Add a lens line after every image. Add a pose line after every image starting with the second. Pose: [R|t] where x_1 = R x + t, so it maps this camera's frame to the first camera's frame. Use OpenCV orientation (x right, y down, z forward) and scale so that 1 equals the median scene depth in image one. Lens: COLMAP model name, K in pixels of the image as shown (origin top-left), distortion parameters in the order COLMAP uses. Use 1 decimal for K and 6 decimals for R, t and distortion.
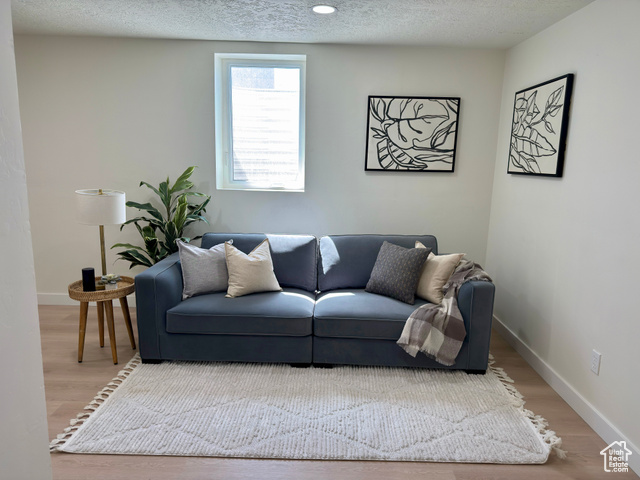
lens RADIAL K [[452.8, 0, 320.0], [0, 452.8, 240.0], [0, 0, 1]] dist [0.067830, -0.065551]
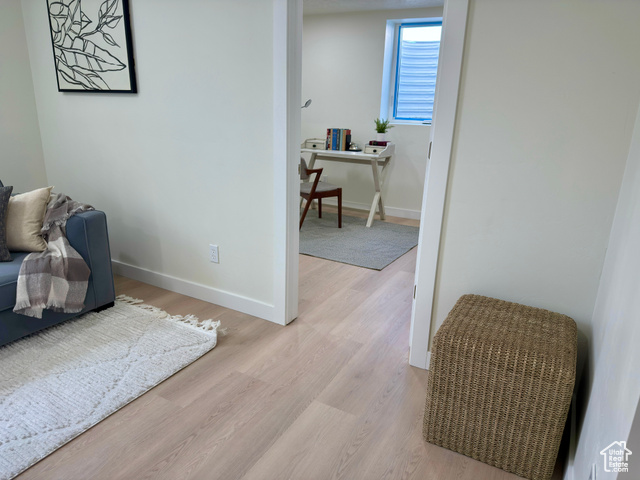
lens RADIAL K [[452.8, 0, 320.0], [0, 452.8, 240.0], [0, 0, 1]] dist [0.067830, -0.065551]
pose [[0.500649, -0.267369, 0.823325, -0.186738], [0.144796, 0.963571, 0.224865, 0.005554], [-0.853454, 0.006636, 0.521125, 0.129092]]
